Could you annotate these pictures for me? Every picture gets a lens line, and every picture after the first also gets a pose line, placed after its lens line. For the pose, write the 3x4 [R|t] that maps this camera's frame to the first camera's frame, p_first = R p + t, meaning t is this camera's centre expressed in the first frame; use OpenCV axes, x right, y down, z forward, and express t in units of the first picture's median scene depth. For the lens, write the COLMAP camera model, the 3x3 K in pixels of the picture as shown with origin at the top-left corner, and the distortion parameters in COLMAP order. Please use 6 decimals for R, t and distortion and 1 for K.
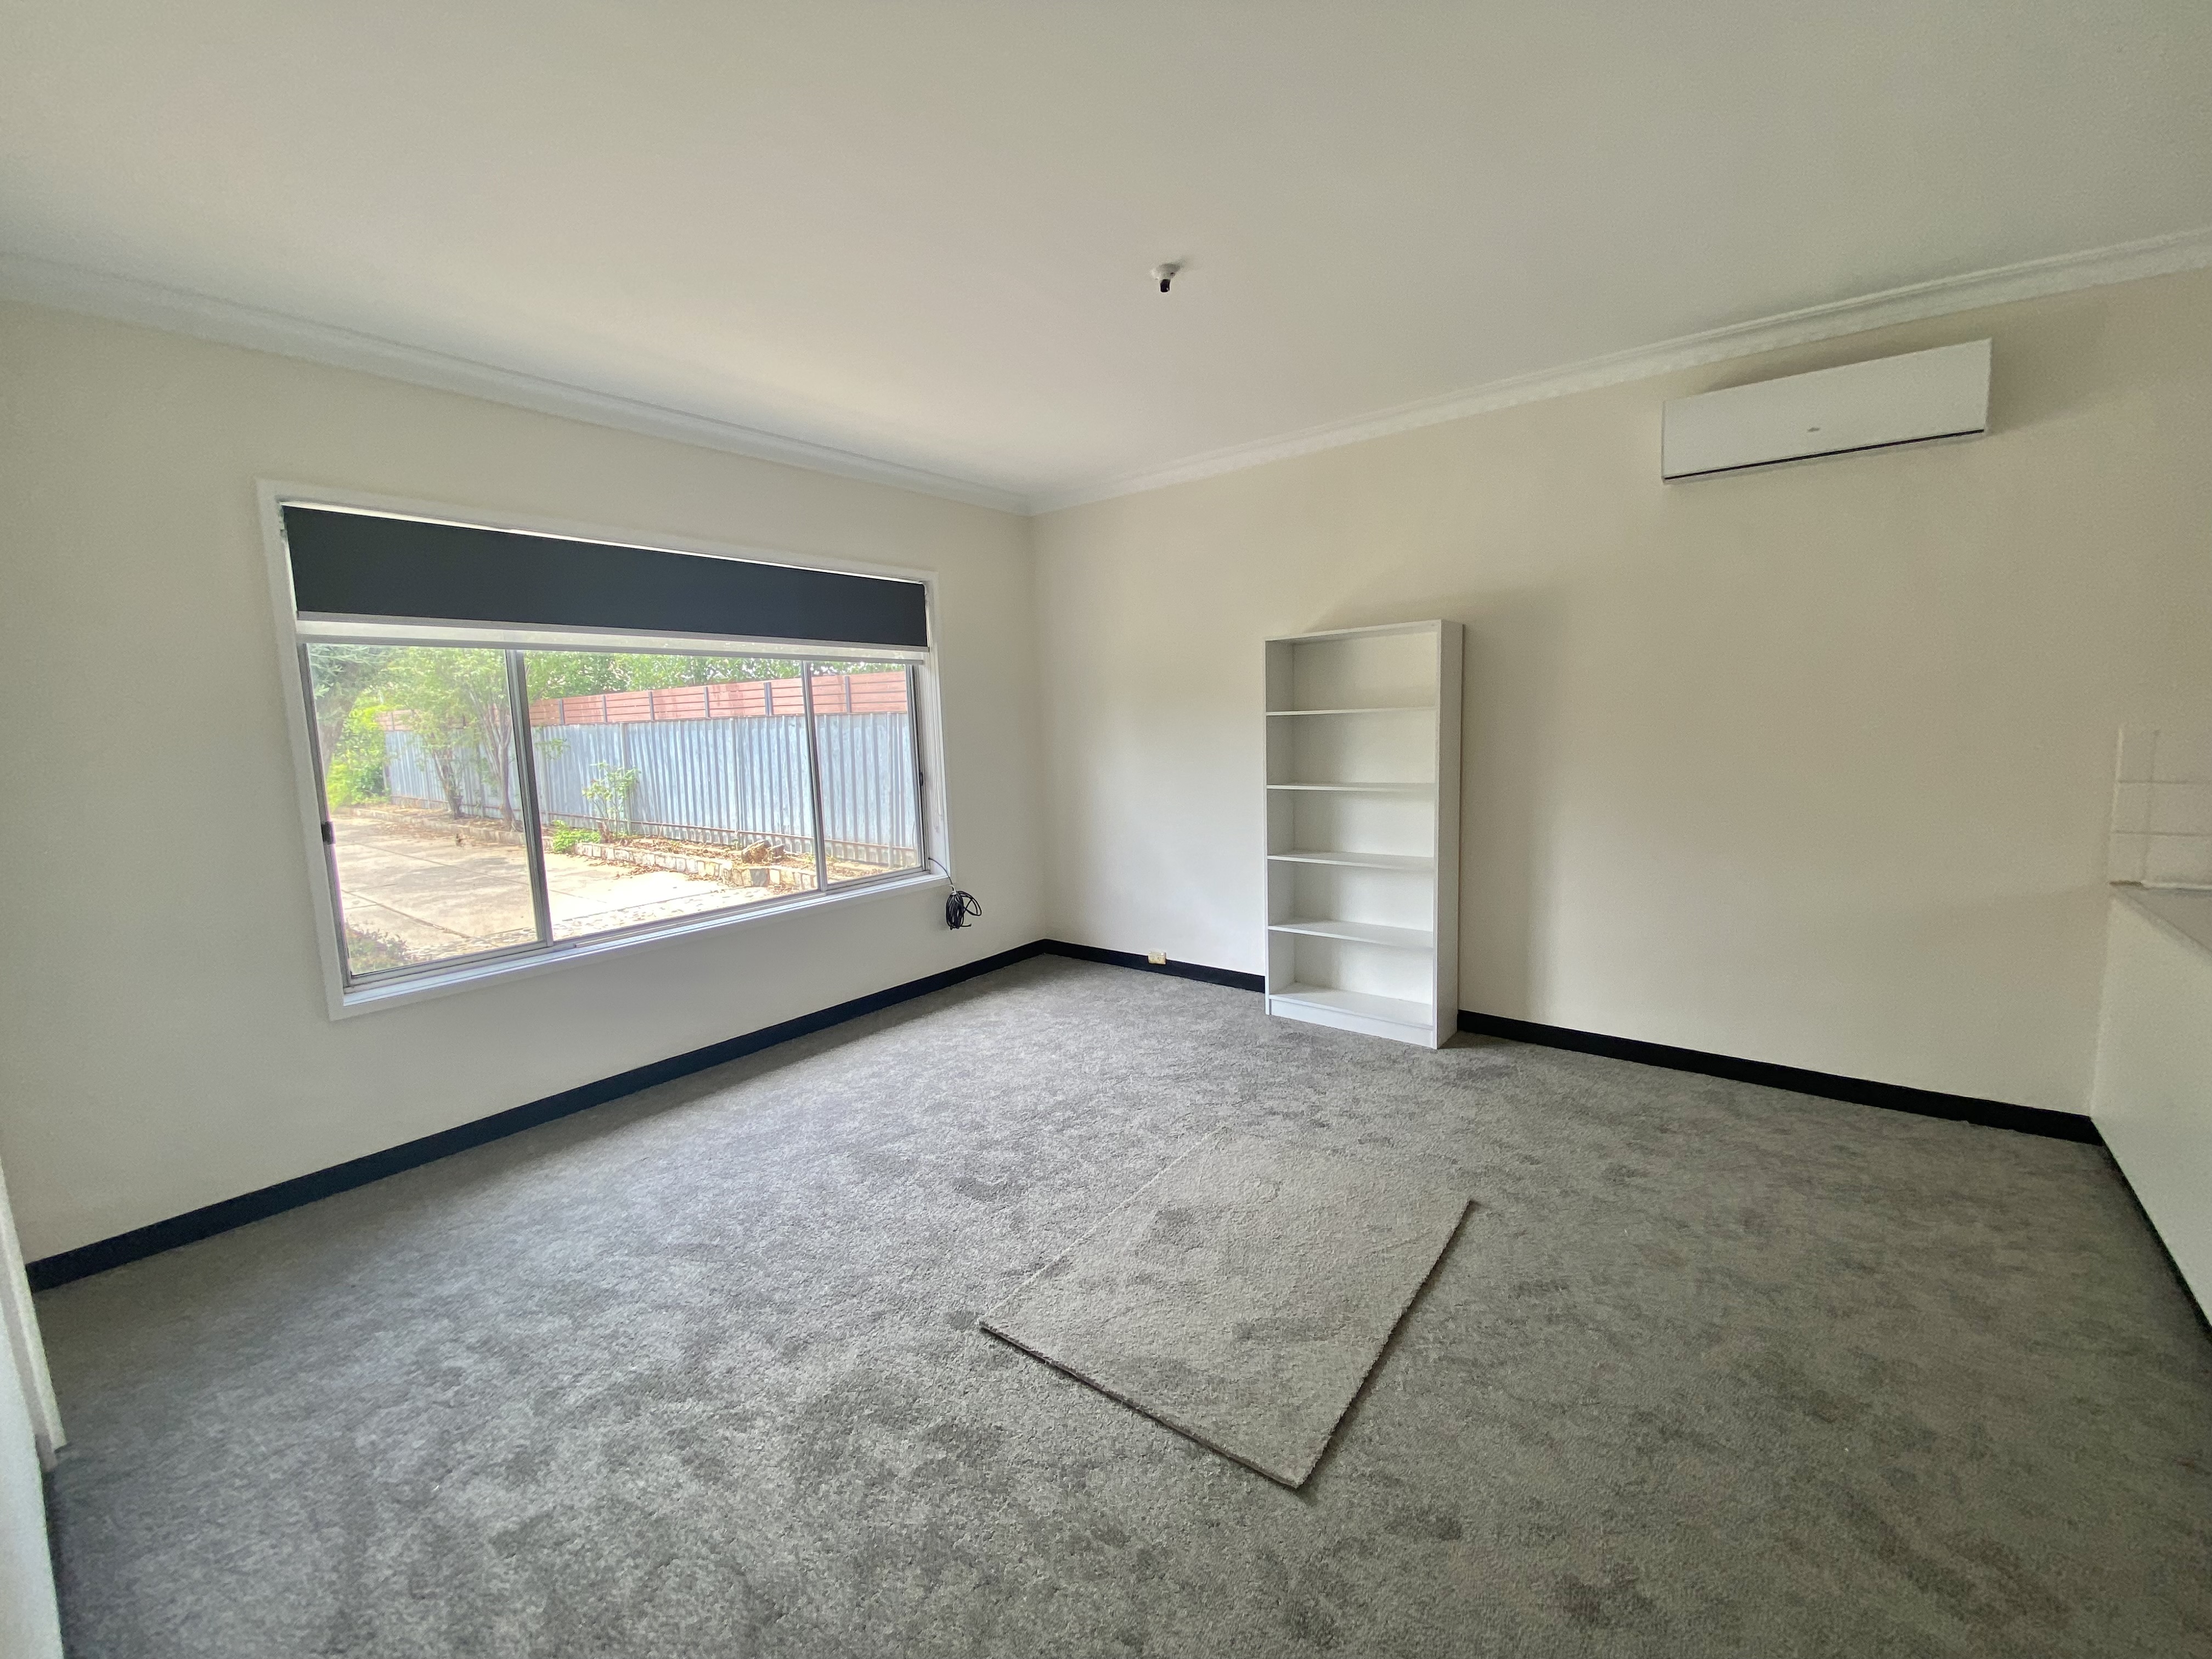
lens RADIAL K [[880.2, 0, 1141.7], [0, 880.2, 796.8], [0, 0, 1]] dist [0.003541, -0.008530]
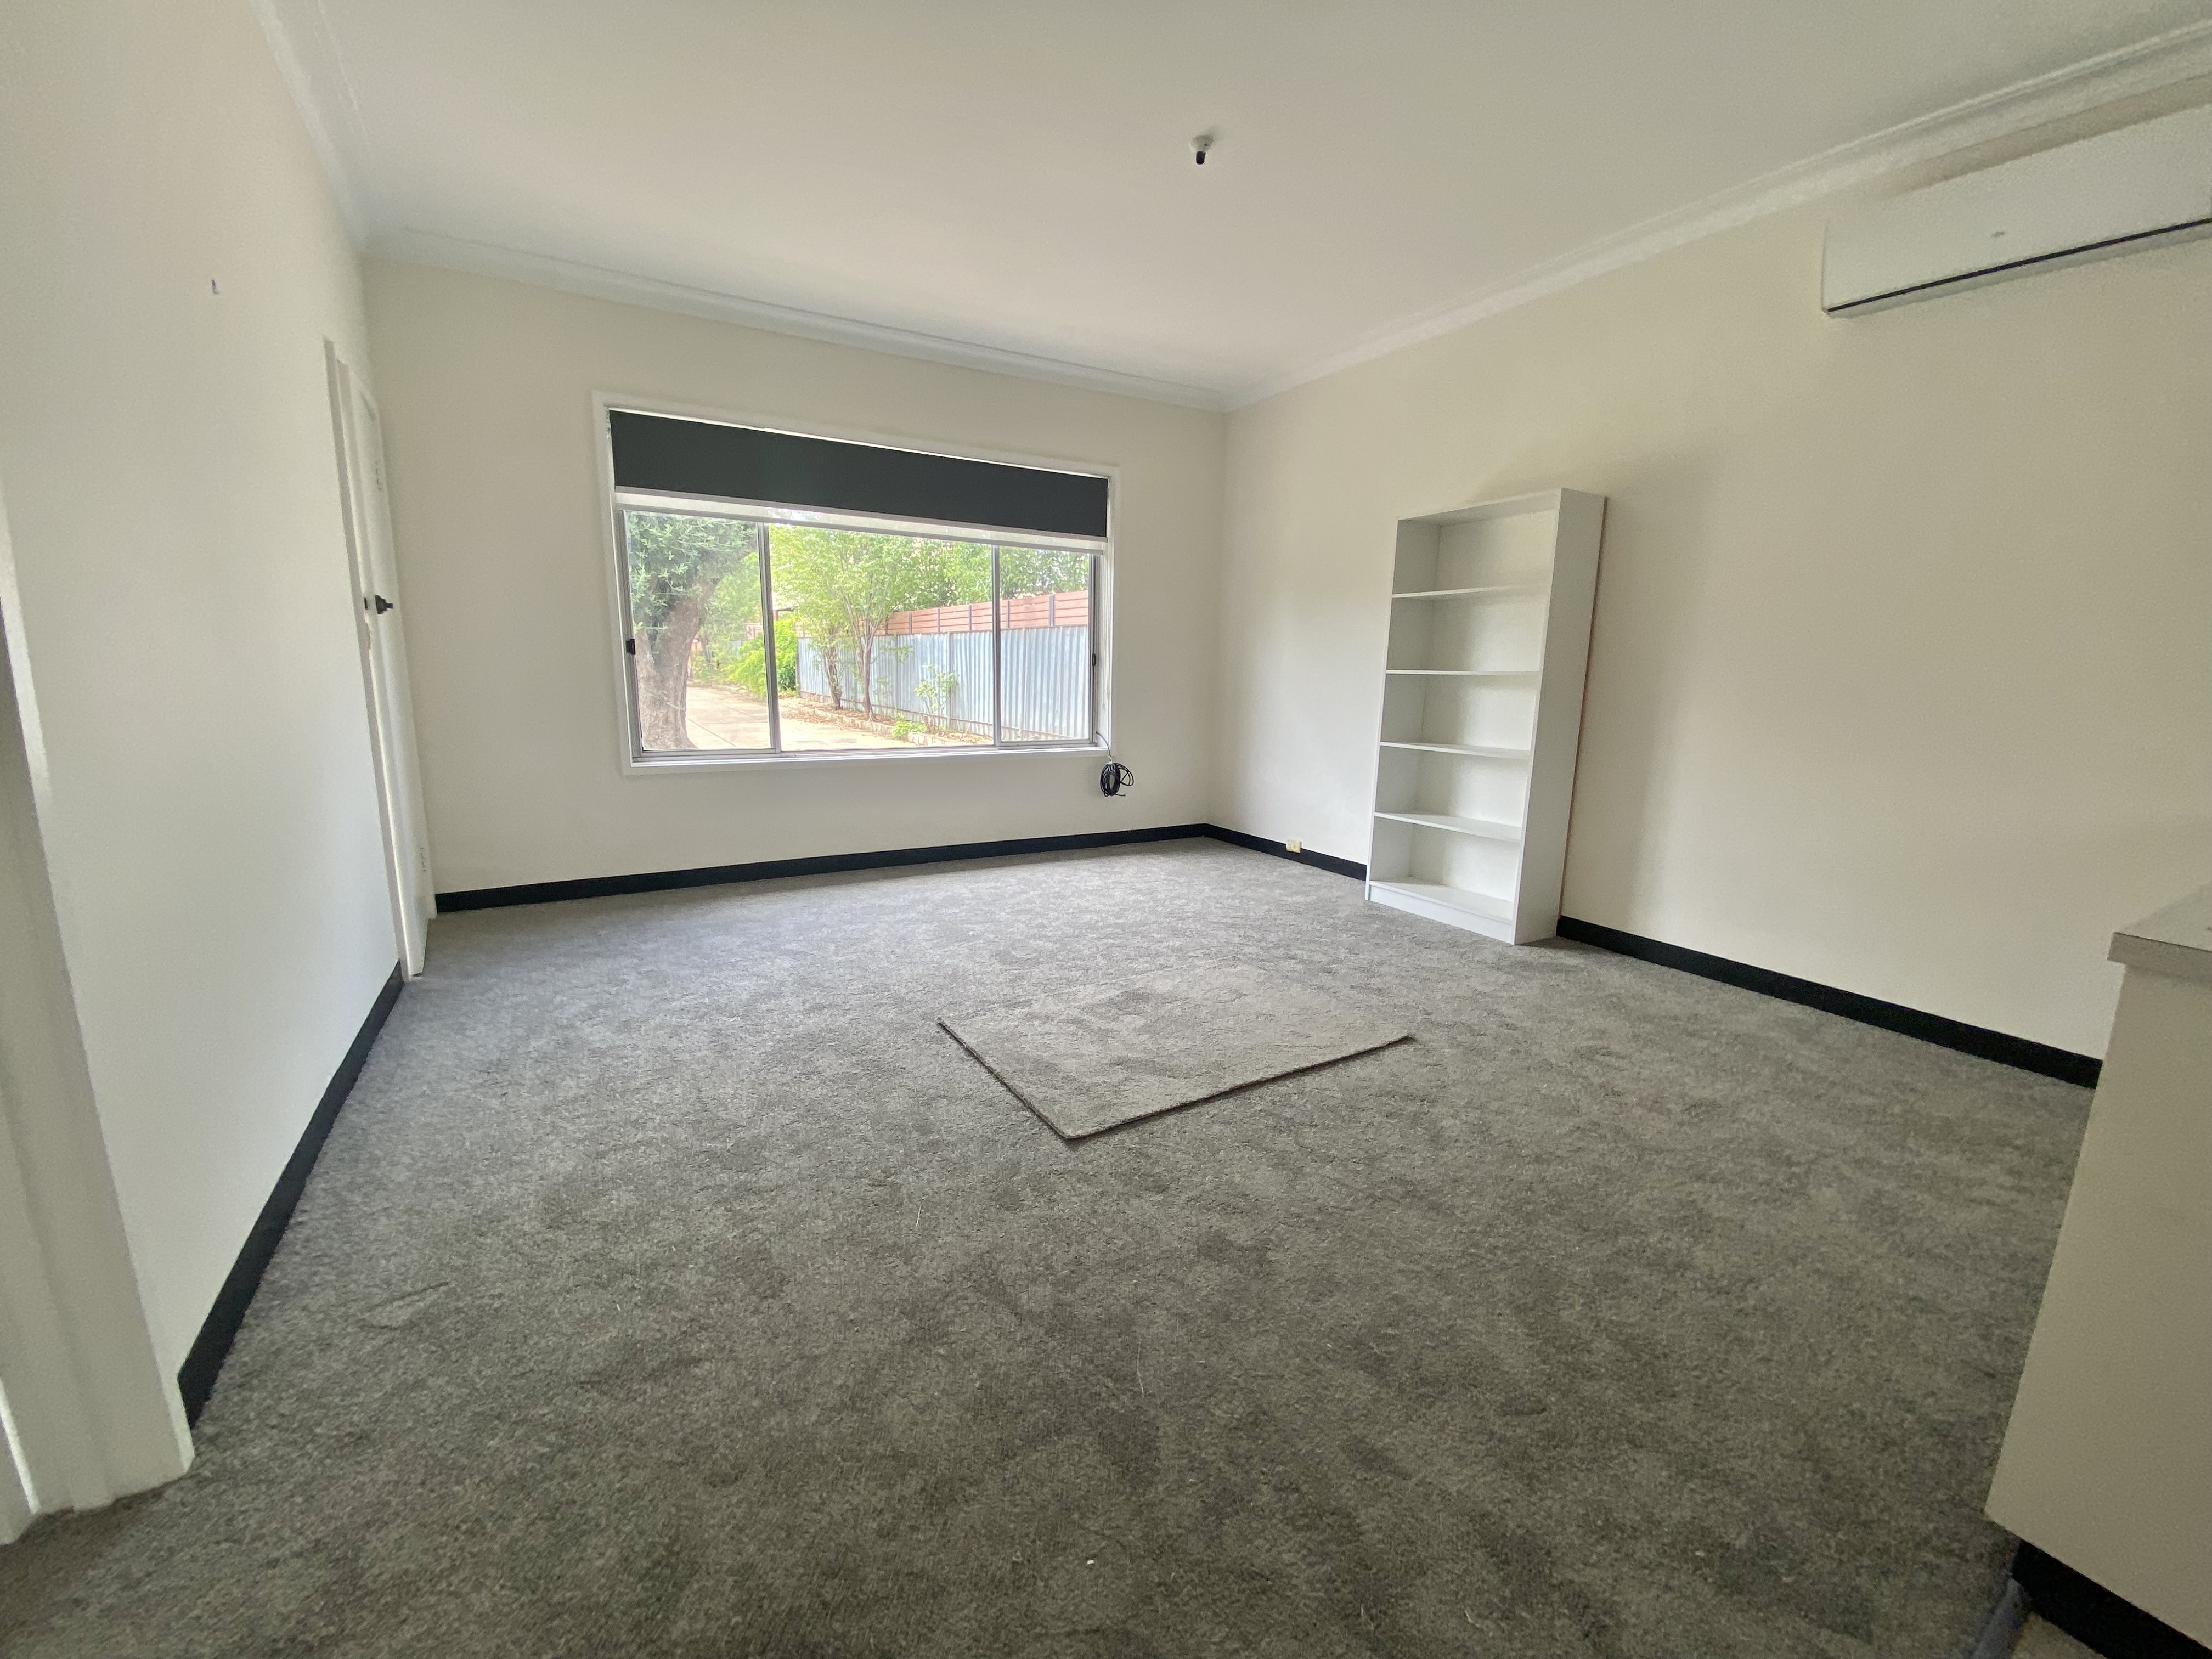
lens RADIAL K [[880.2, 0, 1123.6], [0, 880.2, 787.5], [0, 0, 1]] dist [0.003541, -0.008530]
pose [[0.932840, 0.099547, -0.346264, 0.293988], [-0.077811, 0.994055, 0.076156, 0.085505], [0.351787, -0.044098, 0.935041, -0.058146]]
